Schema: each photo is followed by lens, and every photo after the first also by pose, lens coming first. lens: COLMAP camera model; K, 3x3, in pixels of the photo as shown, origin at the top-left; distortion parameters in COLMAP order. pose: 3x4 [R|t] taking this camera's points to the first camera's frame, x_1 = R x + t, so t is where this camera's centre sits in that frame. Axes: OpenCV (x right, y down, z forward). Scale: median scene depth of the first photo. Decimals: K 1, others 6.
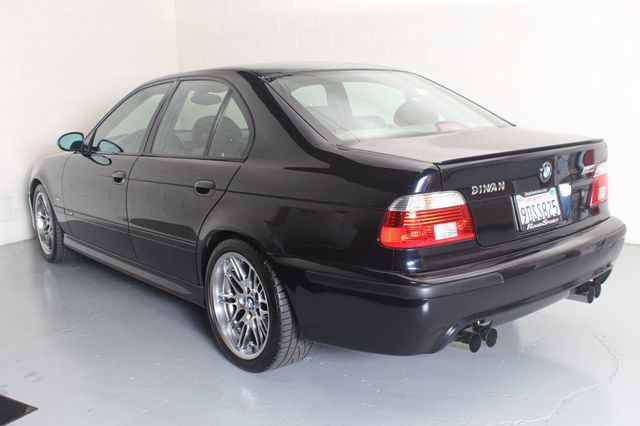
lens RADIAL K [[450.6, 0, 320.0], [0, 450.6, 213.0], [0, 0, 1]] dist [-0.002430, -0.000709]
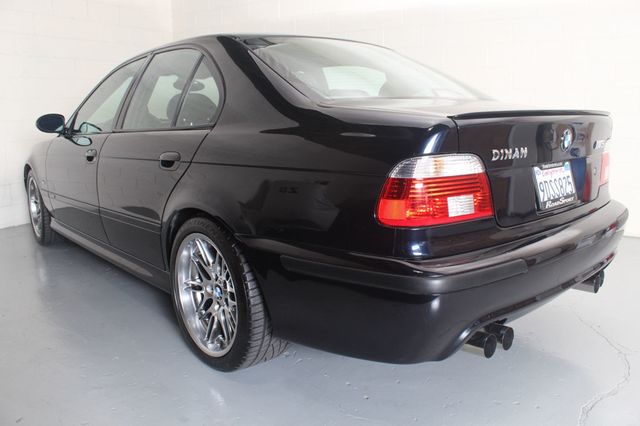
lens RADIAL K [[339.6, 0, 320.0], [0, 339.6, 213.0], [0, 0, 1]] dist [0.000352, 0.000138]
pose [[0.998563, 0.012264, 0.052166, 0.005840], [-0.012703, 0.999887, 0.008097, 0.043392], [-0.052061, -0.008748, 0.998606, 0.365871]]
